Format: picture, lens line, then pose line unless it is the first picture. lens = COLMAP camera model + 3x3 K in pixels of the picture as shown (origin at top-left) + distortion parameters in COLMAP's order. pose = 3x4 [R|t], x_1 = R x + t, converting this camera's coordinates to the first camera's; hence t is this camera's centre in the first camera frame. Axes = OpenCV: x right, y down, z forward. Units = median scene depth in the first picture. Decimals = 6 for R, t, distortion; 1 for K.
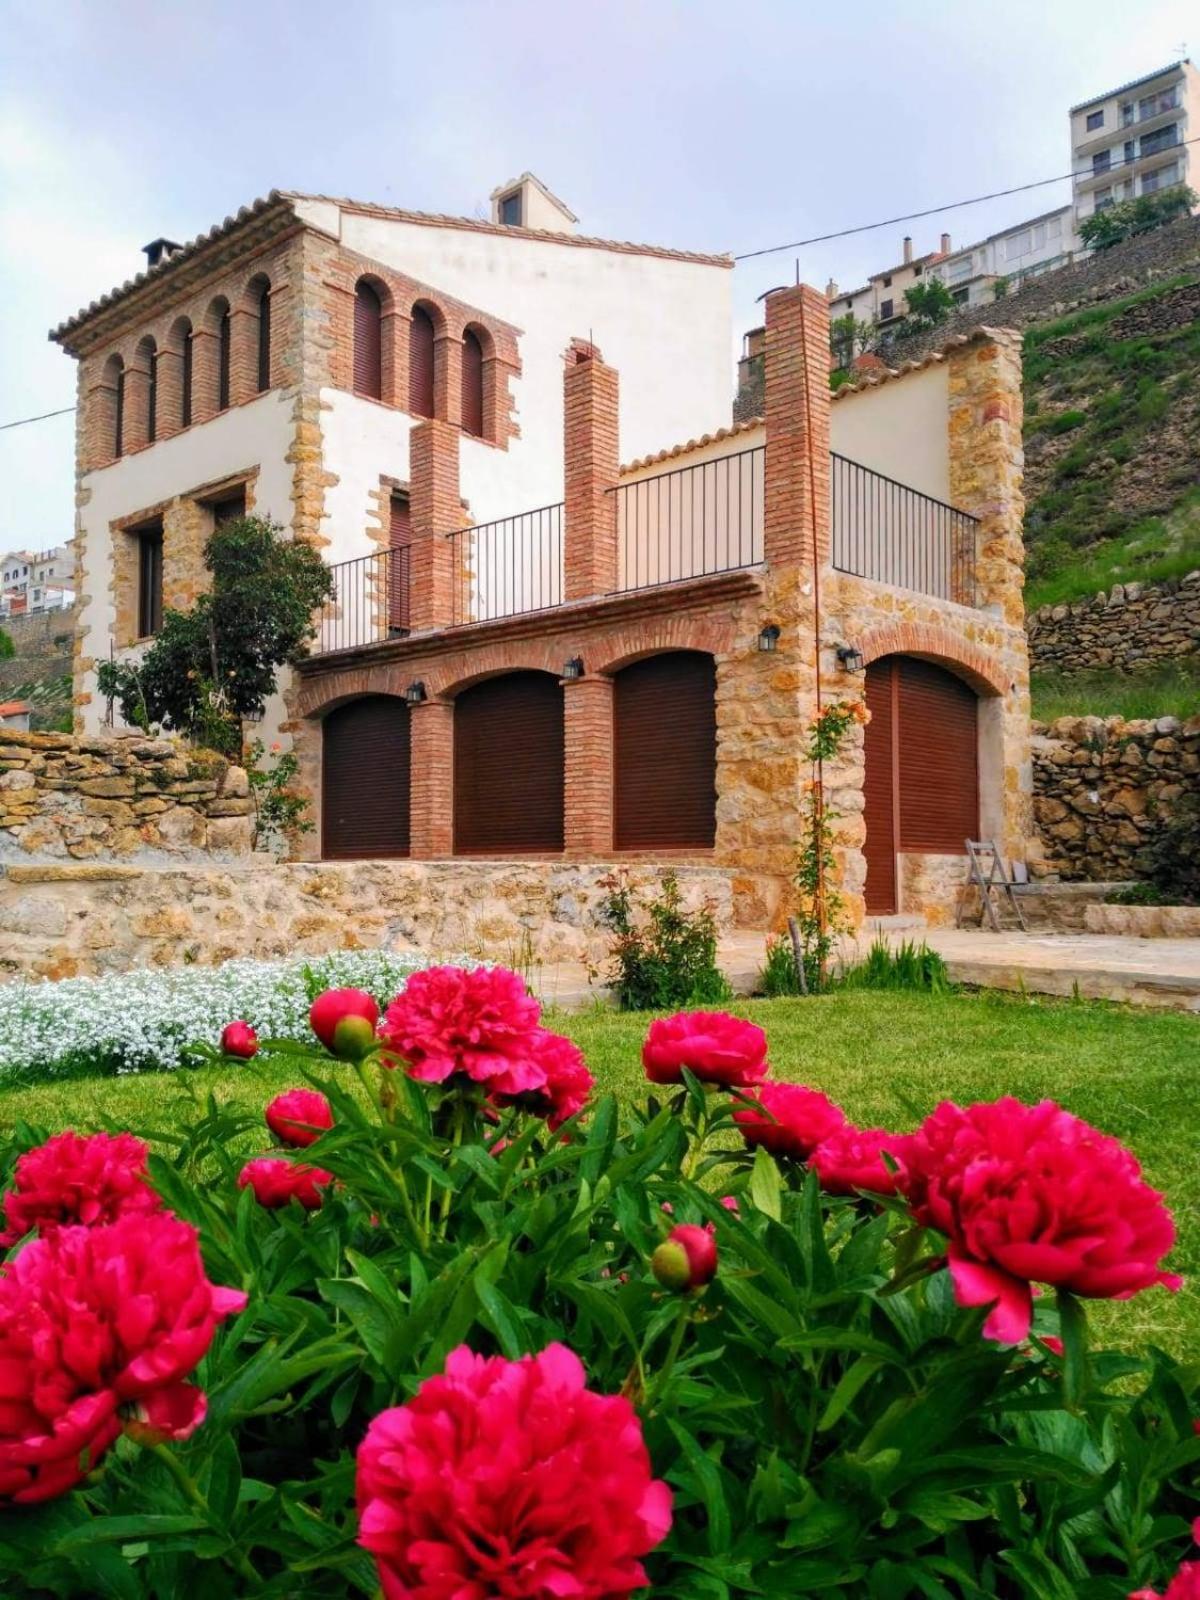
lens RADIAL K [[1355.2, 0, 600.0], [0, 1355.2, 800.0], [0, 0, 1]] dist [0.118115, -0.226210]
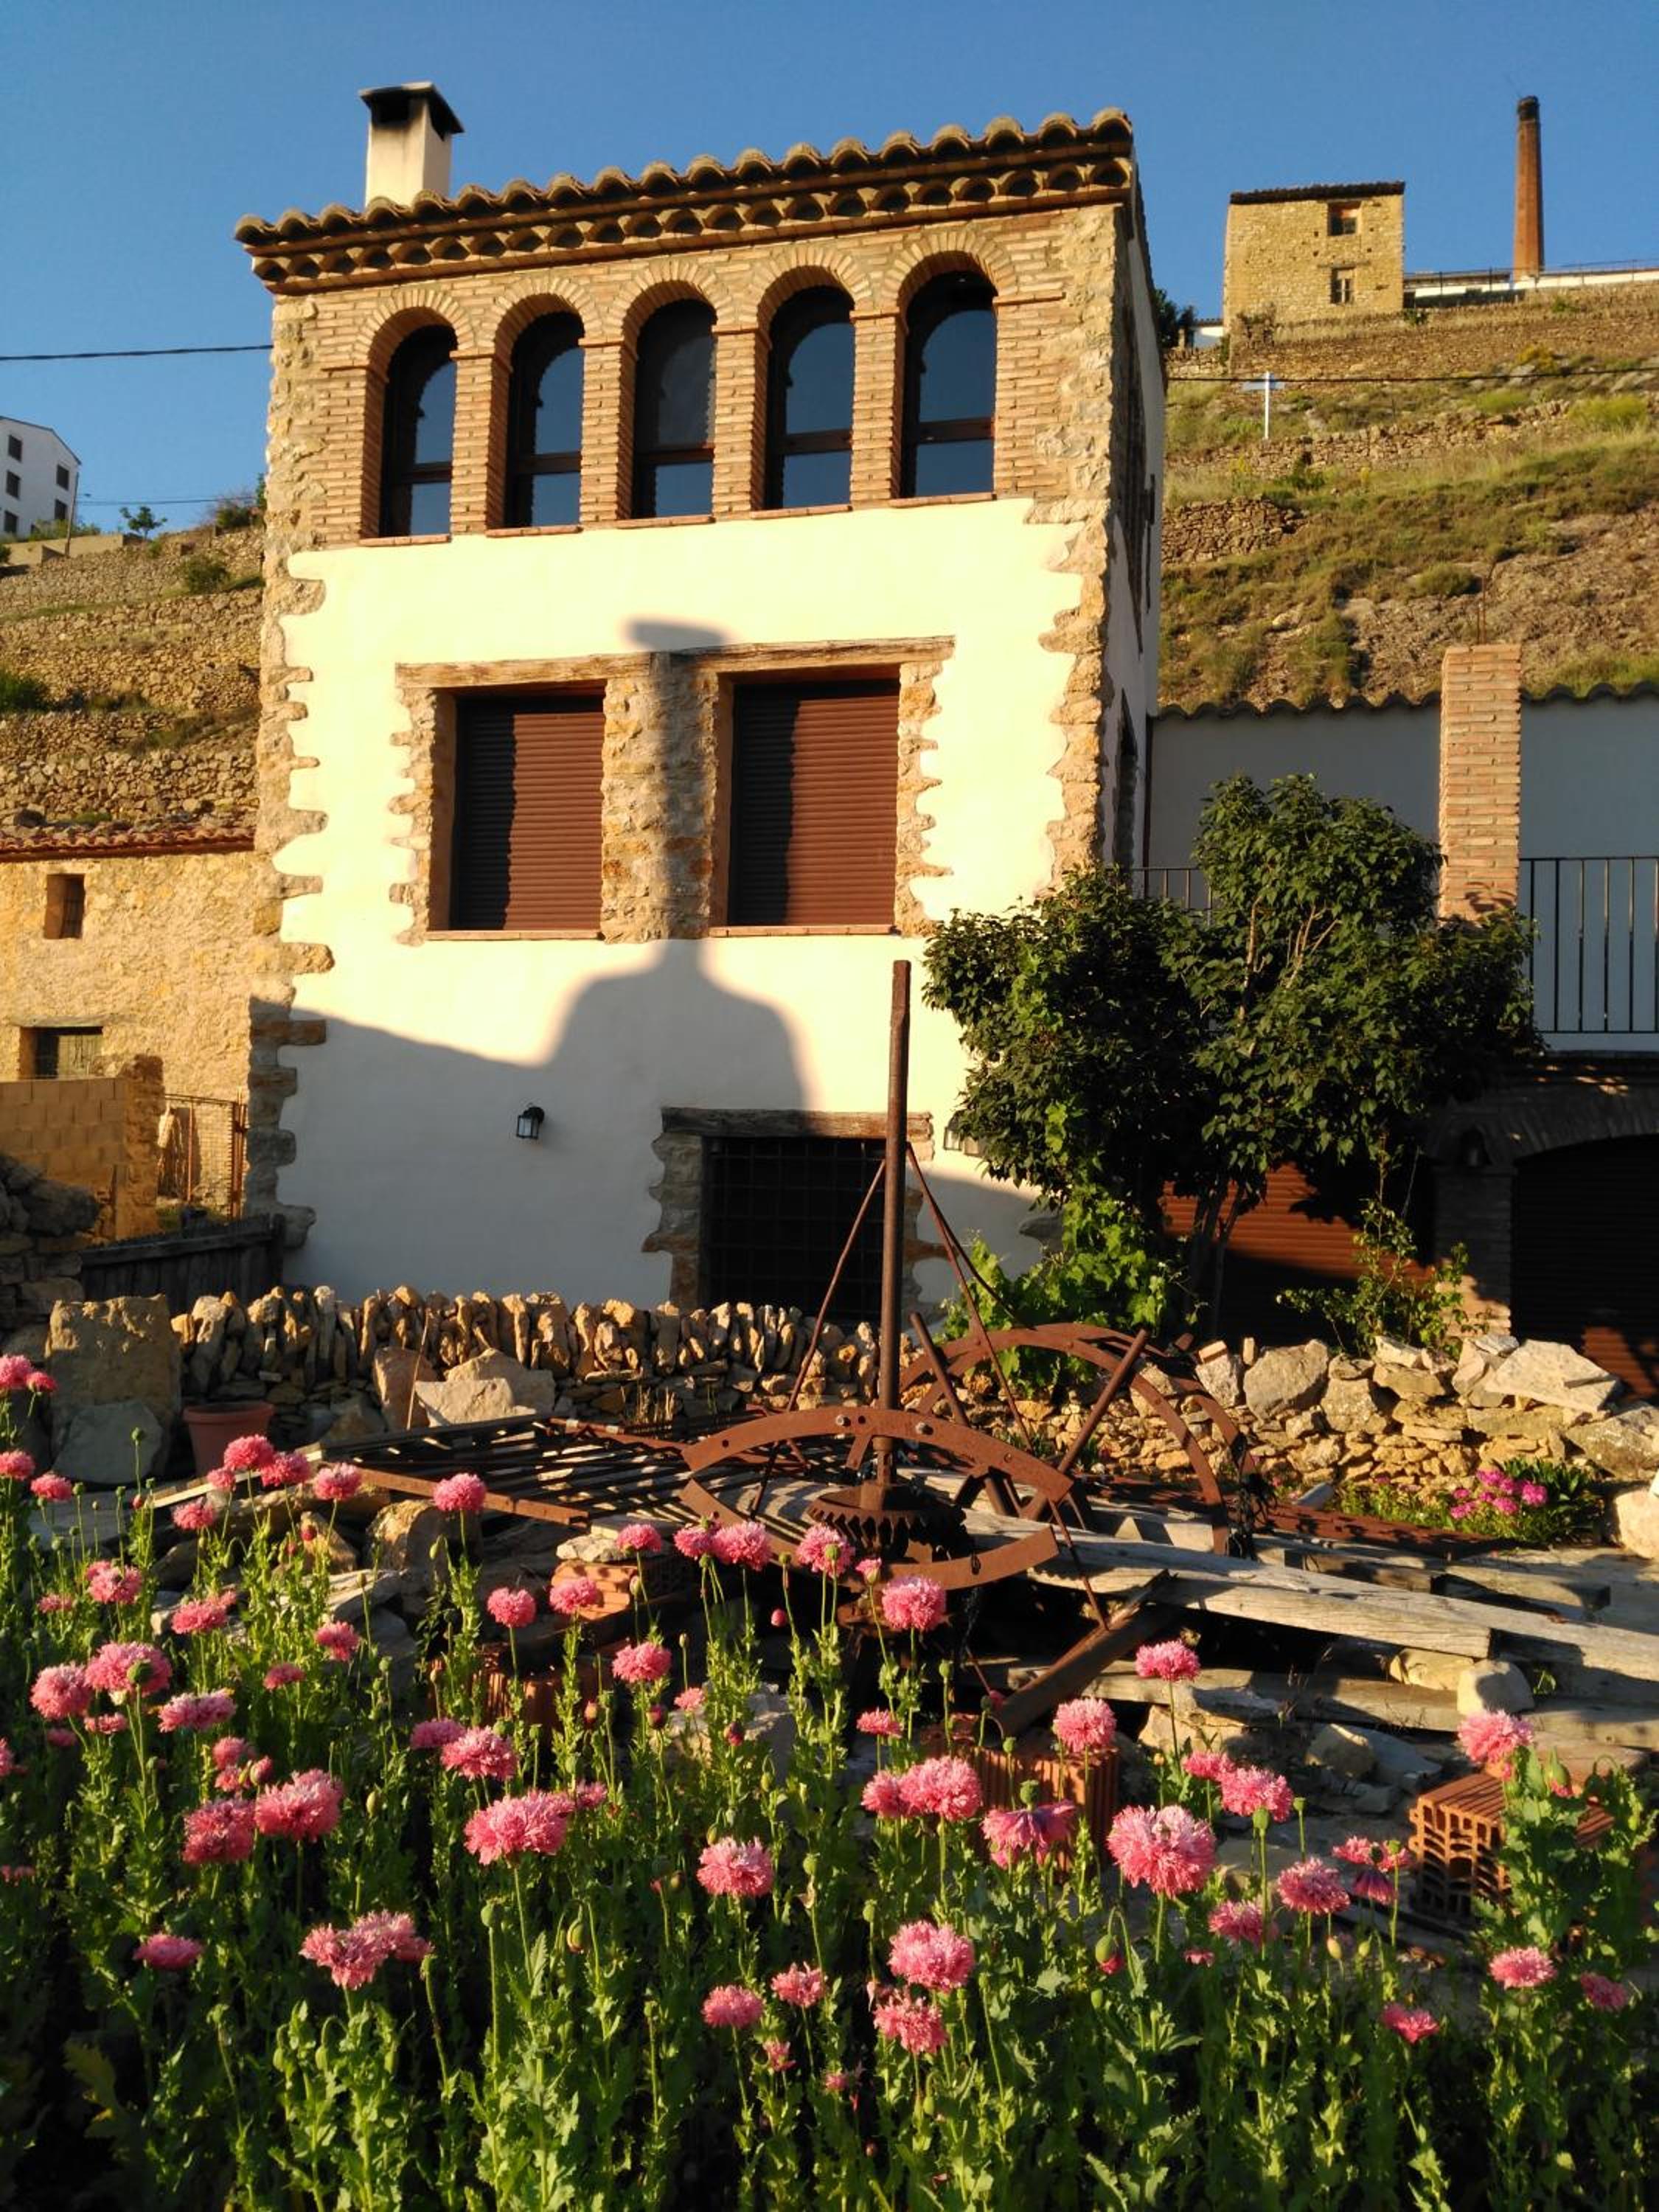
lens RADIAL K [[1878.9, 0, 834.6], [0, 1878.9, 1135.1], [0, 0, 1]] dist [0.140360, -0.339926]
pose [[0.879577, 0.041908, 0.473906, -0.620756], [-0.061302, 0.997792, 0.025540, -0.077605], [-0.471790, -0.051516, 0.880205, 0.401261]]
